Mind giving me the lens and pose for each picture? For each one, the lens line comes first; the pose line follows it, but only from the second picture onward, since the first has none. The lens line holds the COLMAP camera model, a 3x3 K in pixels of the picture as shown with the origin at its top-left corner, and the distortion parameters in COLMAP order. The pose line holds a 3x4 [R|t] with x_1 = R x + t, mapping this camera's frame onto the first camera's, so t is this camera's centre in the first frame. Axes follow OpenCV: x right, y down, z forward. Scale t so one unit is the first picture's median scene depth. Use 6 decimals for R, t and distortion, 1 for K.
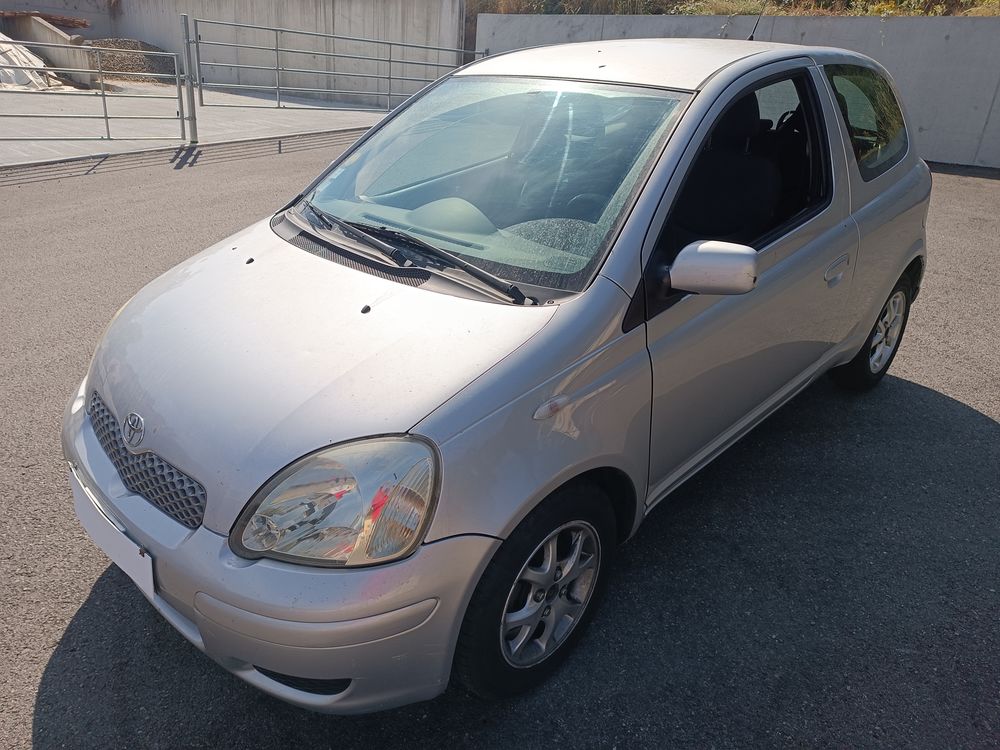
lens RADIAL K [[716.8, 0, 500.0], [0, 716.8, 375.0], [0, 0, 1]] dist [0.007745, -0.004990]
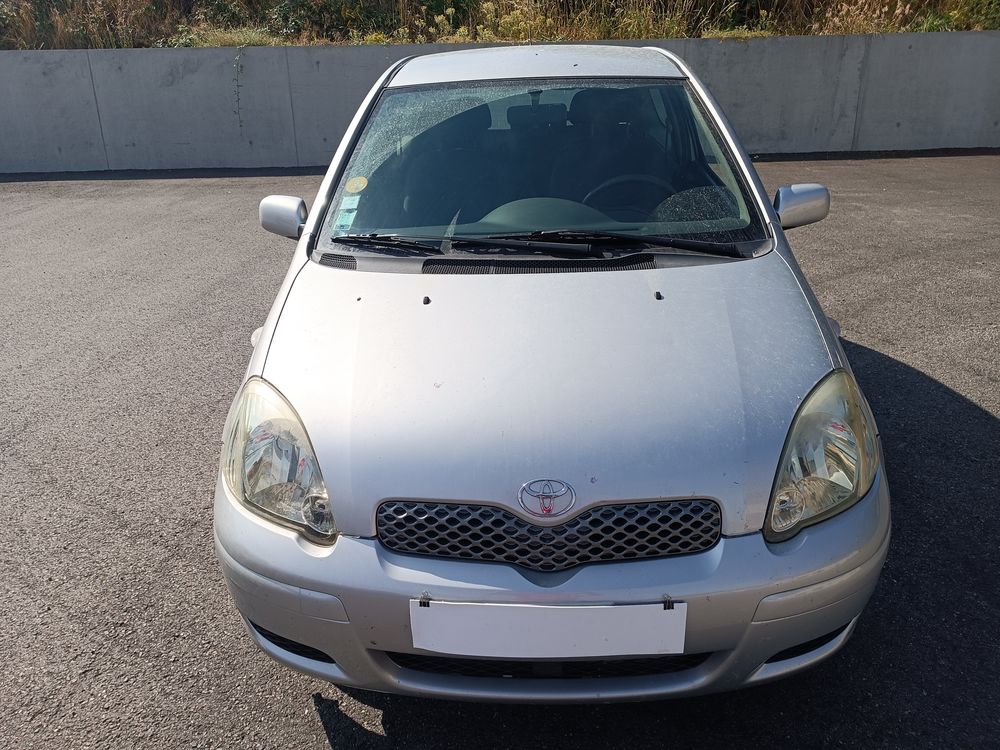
lens RADIAL K [[716.8, 0, 500.0], [0, 716.8, 375.0], [0, 0, 1]] dist [0.007745, -0.004990]
pose [[0.730958, -0.294543, 0.615585, -0.860549], [0.321643, 0.944278, 0.069890, -0.109597], [-0.601869, 0.146912, 0.784965, 0.319499]]
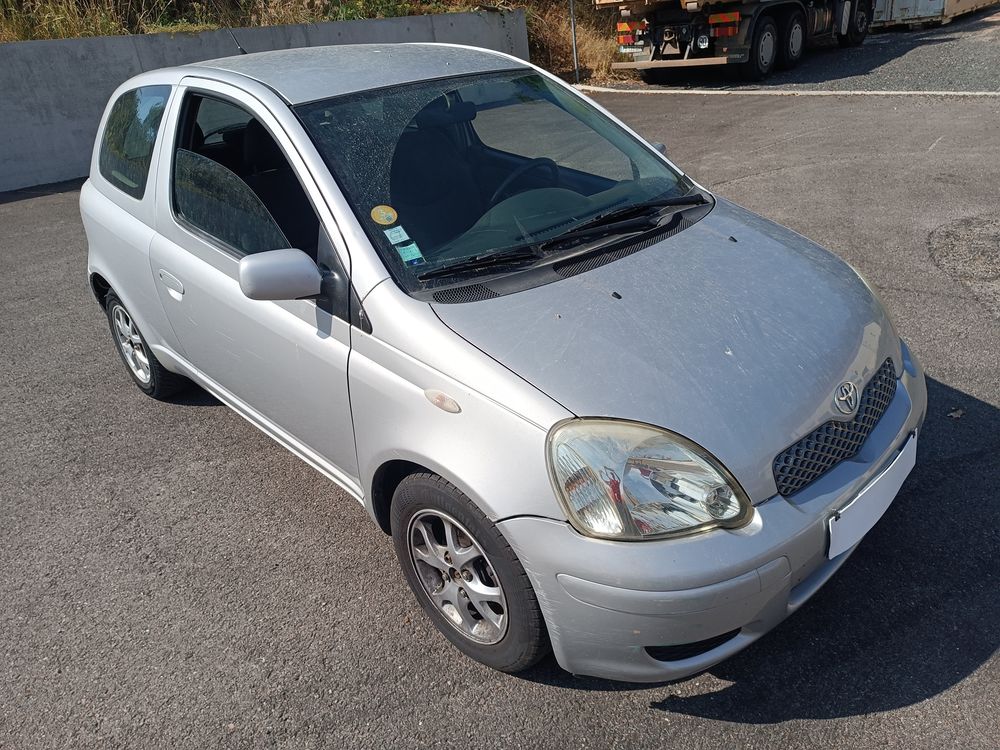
lens RADIAL K [[716.8, 0, 500.0], [0, 716.8, 375.0], [0, 0, 1]] dist [0.007745, -0.004990]
pose [[0.012461, -0.452682, 0.891585, -1.216237], [0.496929, 0.776553, 0.387333, -0.513030], [-0.867701, 0.438228, 0.234628, 1.014246]]
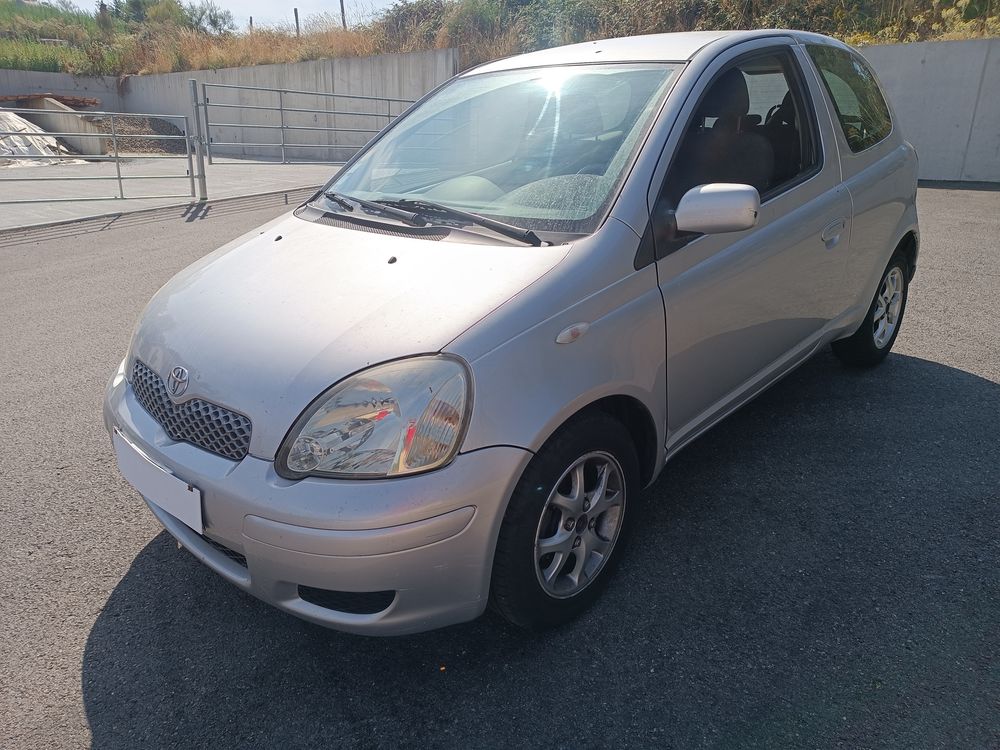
lens RADIAL K [[716.8, 0, 500.0], [0, 716.8, 375.0], [0, 0, 1]] dist [0.007745, -0.004990]
pose [[0.998839, -0.047786, -0.006070, -0.025517], [0.047174, 0.995884, -0.077397, 0.147643], [0.009743, 0.077021, 0.996982, -0.043041]]
